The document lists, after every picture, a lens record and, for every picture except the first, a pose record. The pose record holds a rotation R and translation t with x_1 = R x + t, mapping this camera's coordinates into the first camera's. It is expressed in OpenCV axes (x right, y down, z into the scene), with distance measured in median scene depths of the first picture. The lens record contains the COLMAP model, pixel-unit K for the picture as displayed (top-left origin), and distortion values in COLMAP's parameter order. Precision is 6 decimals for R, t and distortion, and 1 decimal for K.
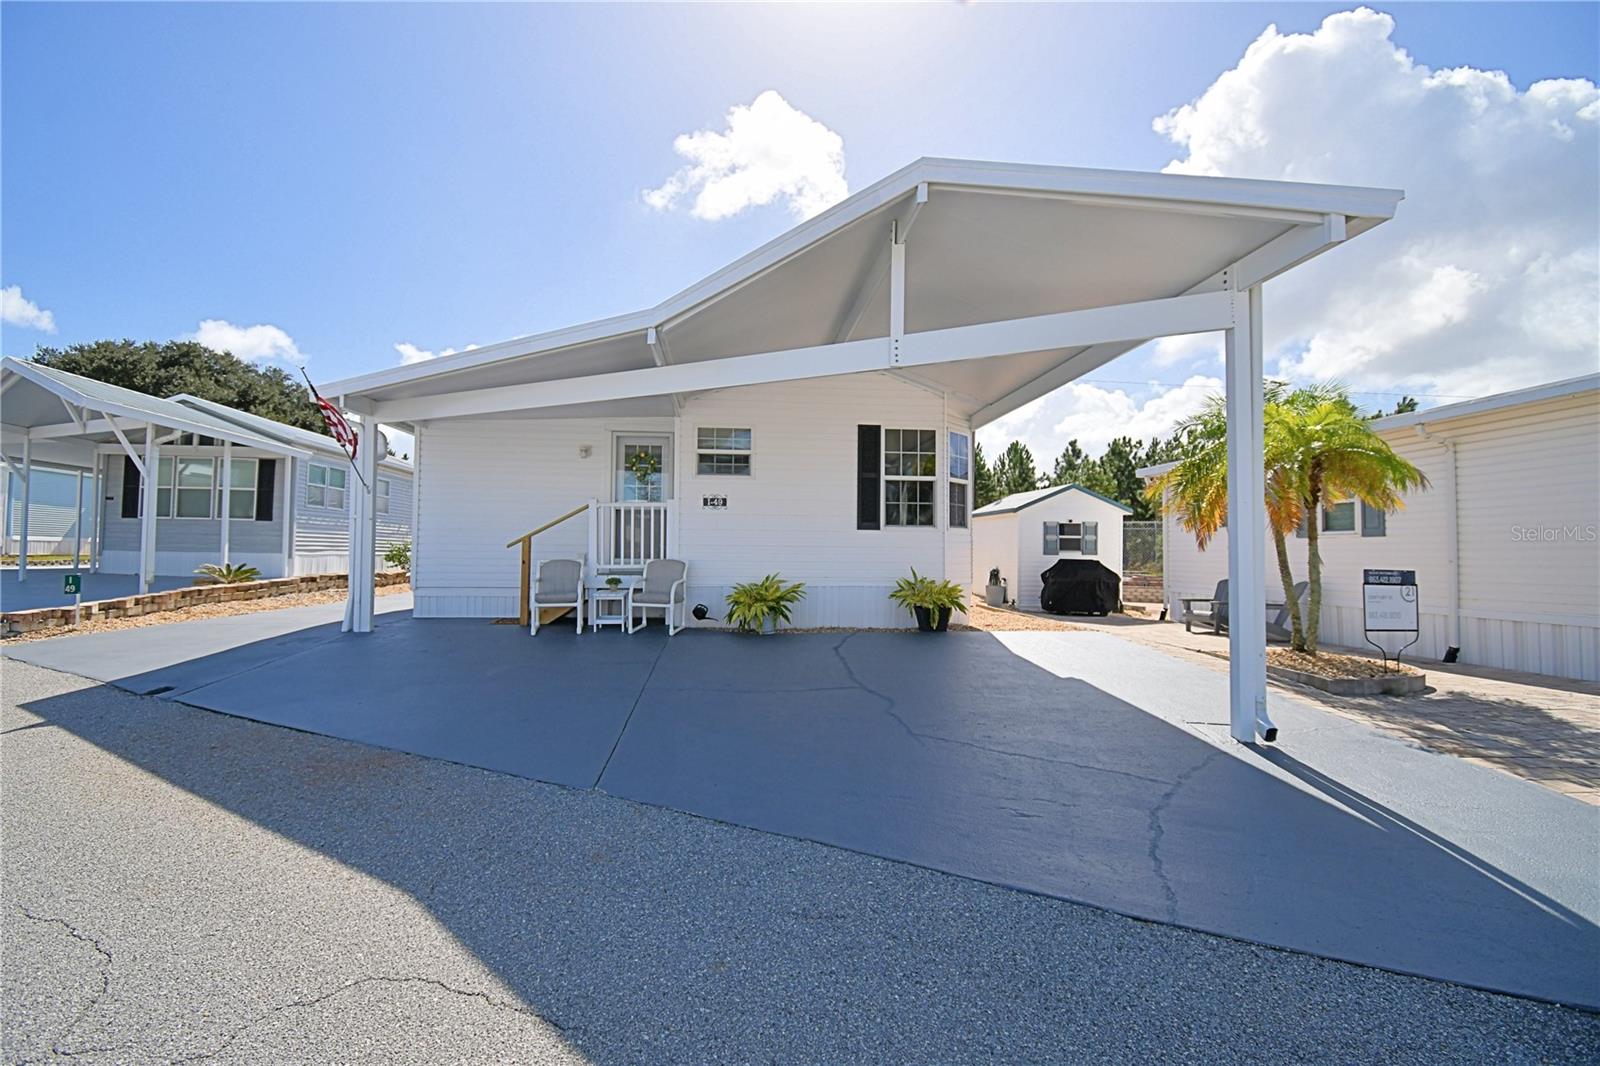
lens RADIAL K [[709.9, 0, 801.2], [0, 709.9, 536.2], [0, 0, 1]] dist [-0.022795, -0.002705]
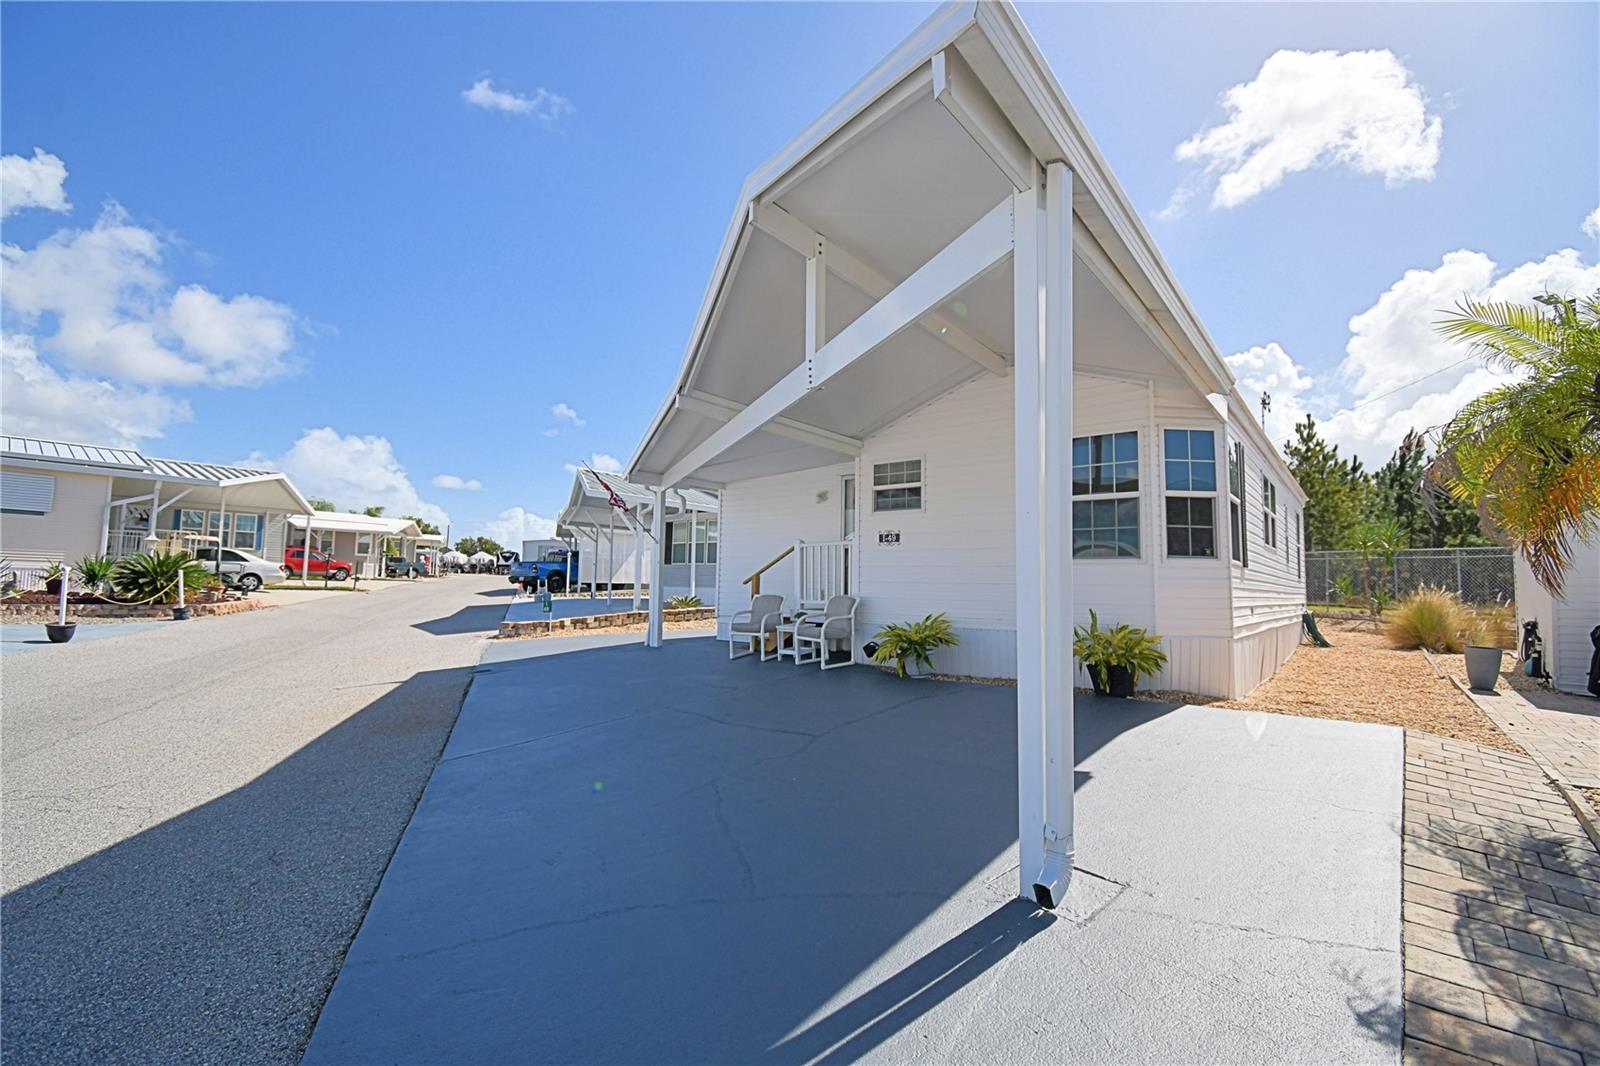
lens RADIAL K [[709.9, 0, 800.8], [0, 709.9, 531.5], [0, 0, 1]] dist [-0.022795, -0.002705]
pose [[0.704276, -0.050467, -0.708130, 0.488045], [0.007082, 0.997920, -0.064076, 0.004764], [0.709891, 0.040113, 0.703169, 0.221512]]
